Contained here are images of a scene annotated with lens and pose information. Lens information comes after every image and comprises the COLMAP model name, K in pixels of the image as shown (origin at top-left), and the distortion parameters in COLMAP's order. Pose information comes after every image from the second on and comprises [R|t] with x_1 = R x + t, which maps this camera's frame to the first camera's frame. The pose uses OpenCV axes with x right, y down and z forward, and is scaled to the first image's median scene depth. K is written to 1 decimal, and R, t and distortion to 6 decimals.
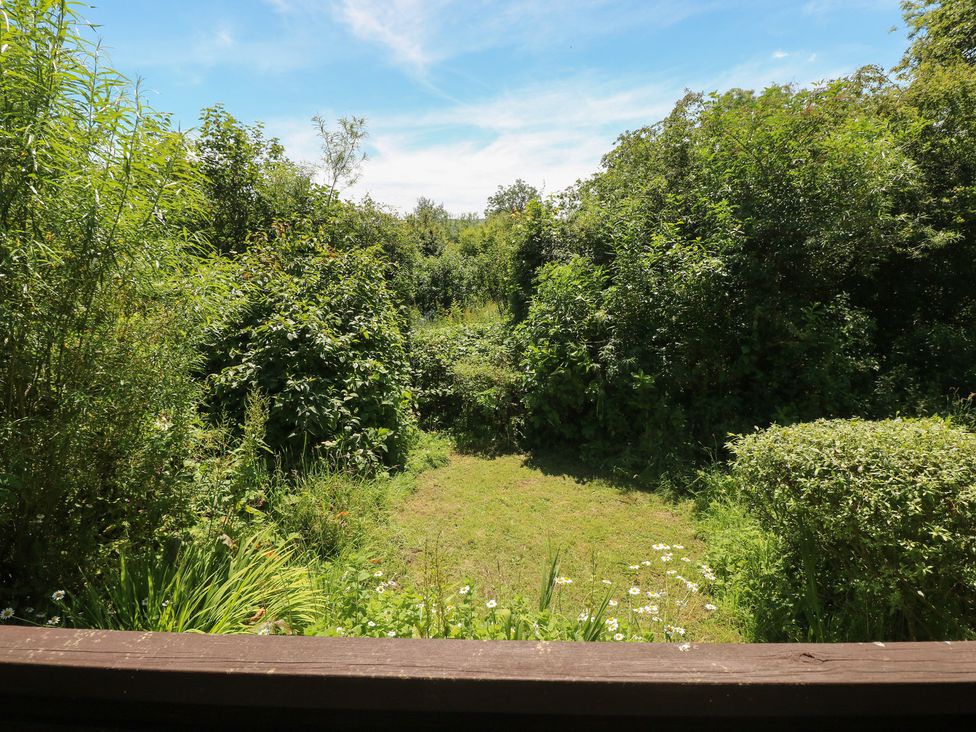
lens RADIAL K [[516.8, 0, 483.3], [0, 516.8, 367.3], [0, 0, 1]] dist [-0.006093, -0.004406]
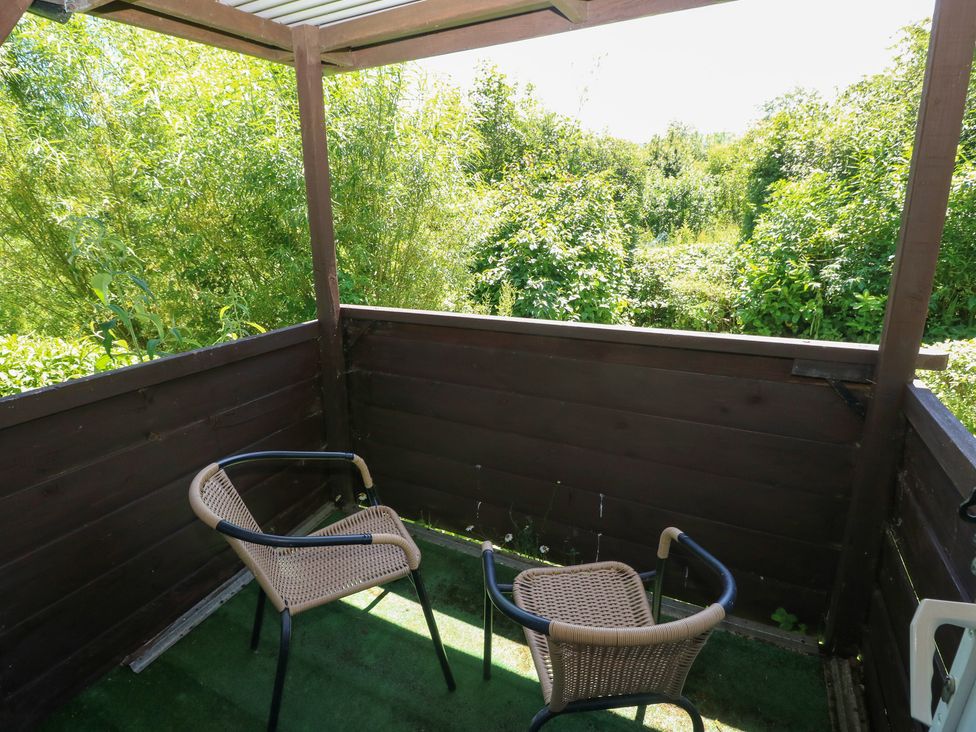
lens RADIAL K [[516.8, 0, 491.8], [0, 516.8, 365.7], [0, 0, 1]] dist [-0.006093, -0.004406]
pose [[0.907512, 0.104581, -0.406799, 0.068123], [-0.048827, 0.988208, 0.145124, 0.037299], [0.417179, -0.111838, 0.901917, -0.178961]]
